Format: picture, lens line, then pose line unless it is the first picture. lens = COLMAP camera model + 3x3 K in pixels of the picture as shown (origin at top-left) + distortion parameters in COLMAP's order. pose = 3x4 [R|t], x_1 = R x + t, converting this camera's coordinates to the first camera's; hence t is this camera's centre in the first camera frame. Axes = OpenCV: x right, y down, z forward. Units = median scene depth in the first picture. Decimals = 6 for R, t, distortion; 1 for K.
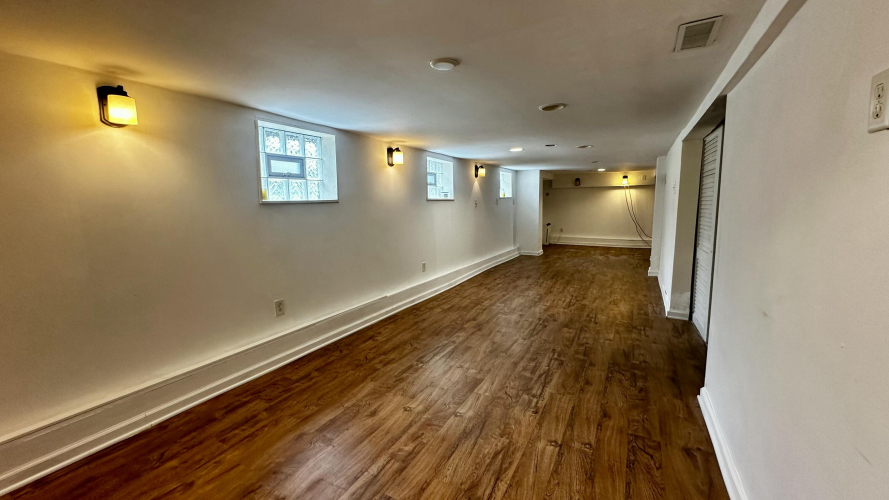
lens RADIAL K [[356.7, 0, 445.1], [0, 356.7, 247.5], [0, 0, 1]] dist [0.001347, 0.000052]
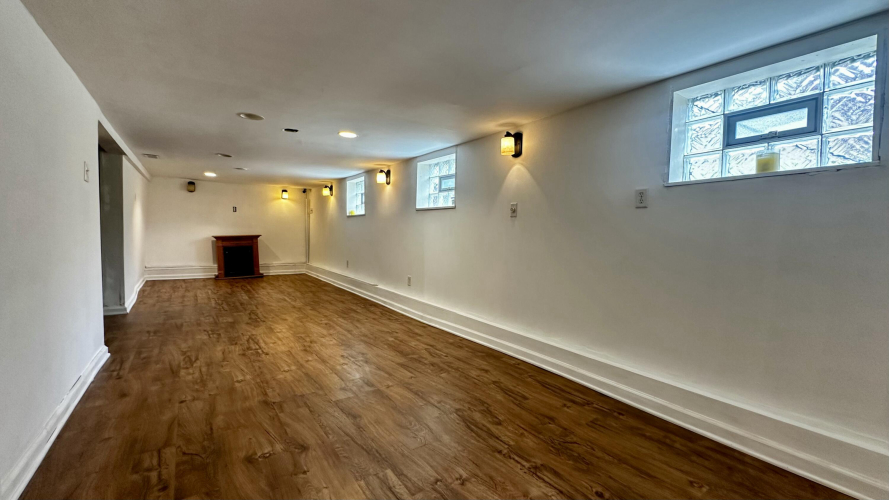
lens RADIAL K [[356.7, 0, 445.2], [0, 356.7, 250.8], [0, 0, 1]] dist [0.001347, 0.000052]
pose [[-0.424358, 0.162244, -0.890841, 0.583975], [-0.030422, 0.980707, 0.193103, -0.167810], [0.904983, 0.109046, -0.411235, 1.156868]]
